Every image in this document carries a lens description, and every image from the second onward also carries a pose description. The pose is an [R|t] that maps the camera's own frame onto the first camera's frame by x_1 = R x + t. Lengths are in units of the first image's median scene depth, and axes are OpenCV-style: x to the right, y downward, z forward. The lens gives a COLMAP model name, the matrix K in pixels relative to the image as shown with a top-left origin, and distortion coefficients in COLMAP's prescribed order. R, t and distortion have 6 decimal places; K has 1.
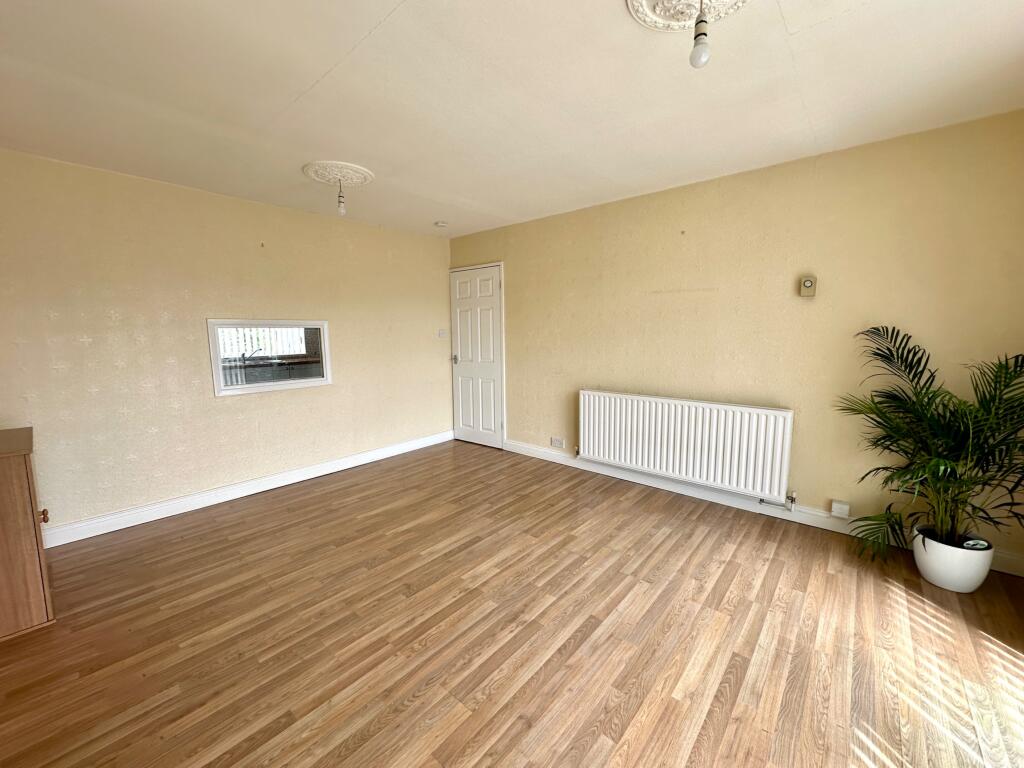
lens RADIAL K [[409.4, 0, 512.7], [0, 409.4, 380.4], [0, 0, 1]] dist [0.001020, -0.000026]
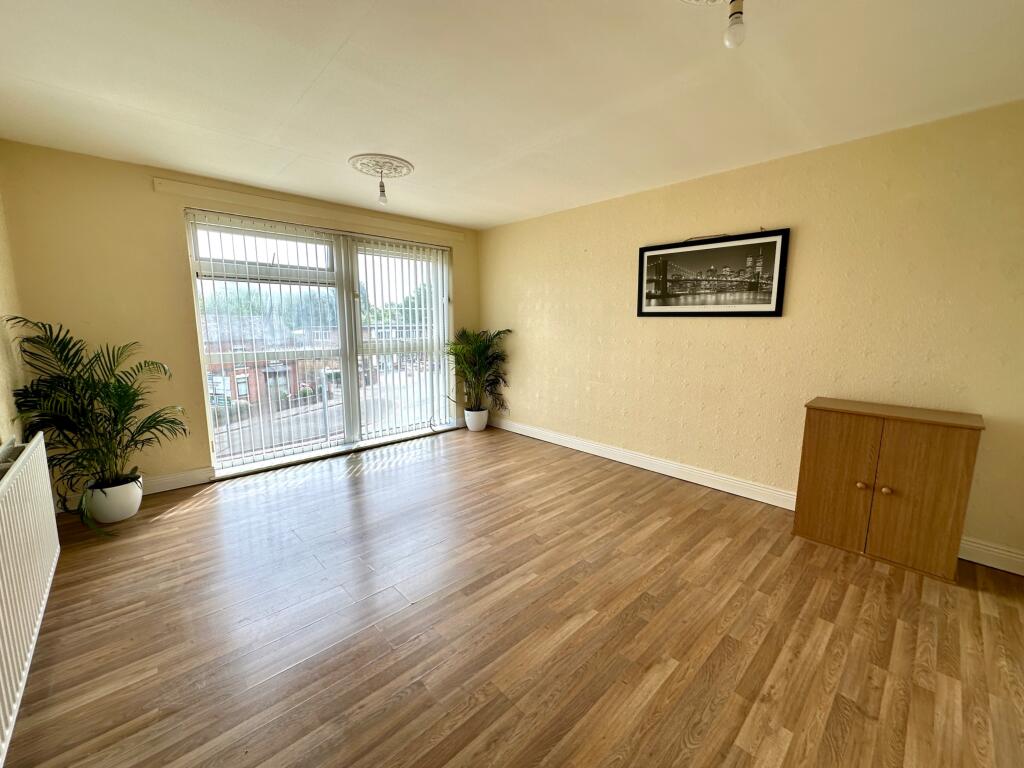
lens RADIAL K [[409.4, 0, 511.9], [0, 409.4, 379.5], [0, 0, 1]] dist [0.001020, -0.000026]
pose [[-0.994466, -0.008381, 0.104727, -0.298995], [0.019454, 0.964885, 0.261952, -0.235507], [-0.103245, 0.262540, -0.959382, 1.982645]]
